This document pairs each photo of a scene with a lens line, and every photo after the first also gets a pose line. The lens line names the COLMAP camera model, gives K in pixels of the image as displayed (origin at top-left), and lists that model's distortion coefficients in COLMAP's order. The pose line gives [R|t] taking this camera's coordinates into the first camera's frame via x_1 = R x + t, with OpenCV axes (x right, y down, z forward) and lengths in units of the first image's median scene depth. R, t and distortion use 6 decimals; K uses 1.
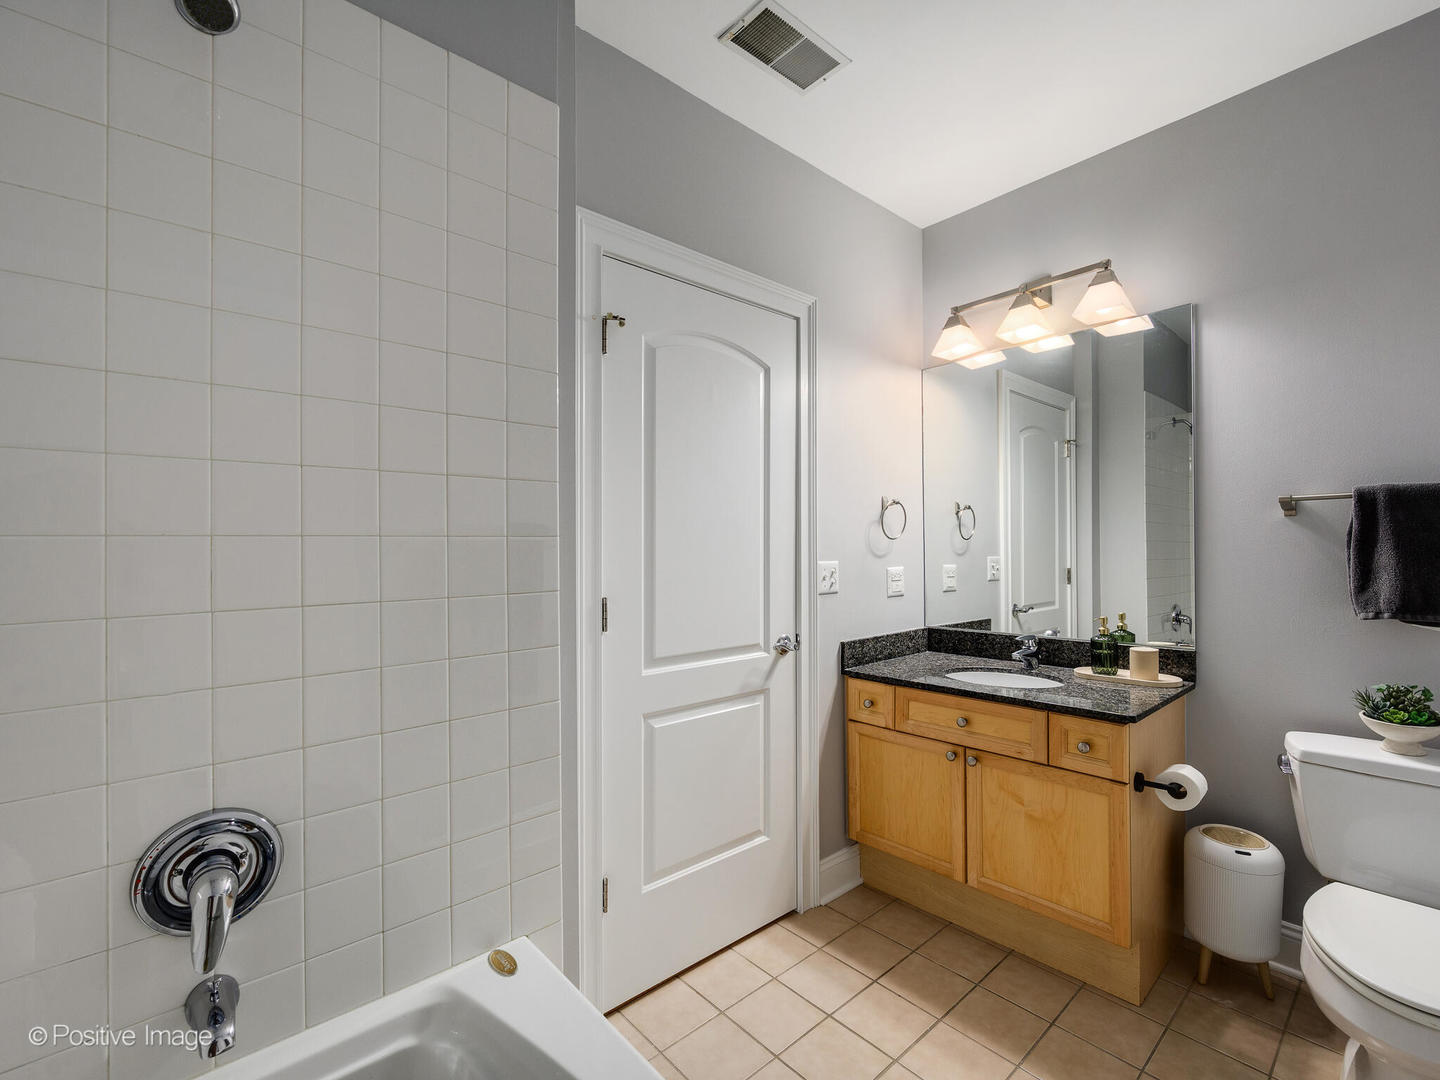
lens RADIAL K [[756.0, 0, 728.5], [0, 756.0, 545.9], [0, 0, 1]] dist [-0.001856, -0.000329]
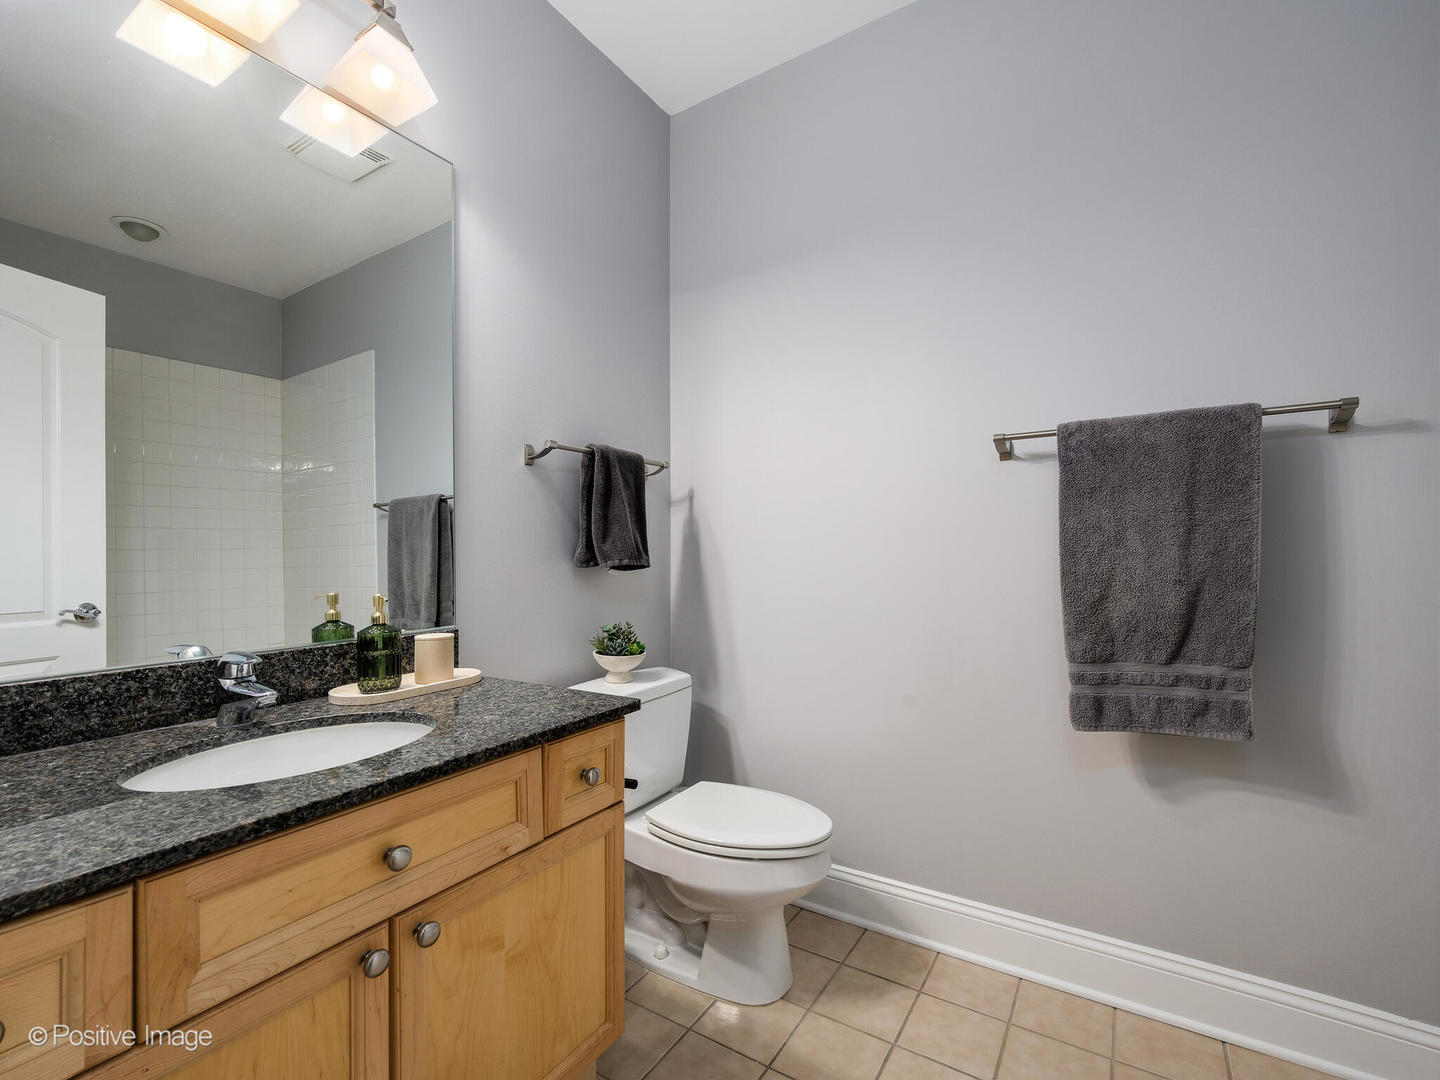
lens RADIAL K [[649.8, 0, 725.8], [0, 649.8, 559.6], [0, 0, 1]] dist [-0.000127, -0.000584]
pose [[-0.340227, 0.014400, 0.940233, -0.080216], [0.028412, 0.999584, -0.005028, 0.080115], [-0.939914, 0.025003, -0.340494, 0.958591]]
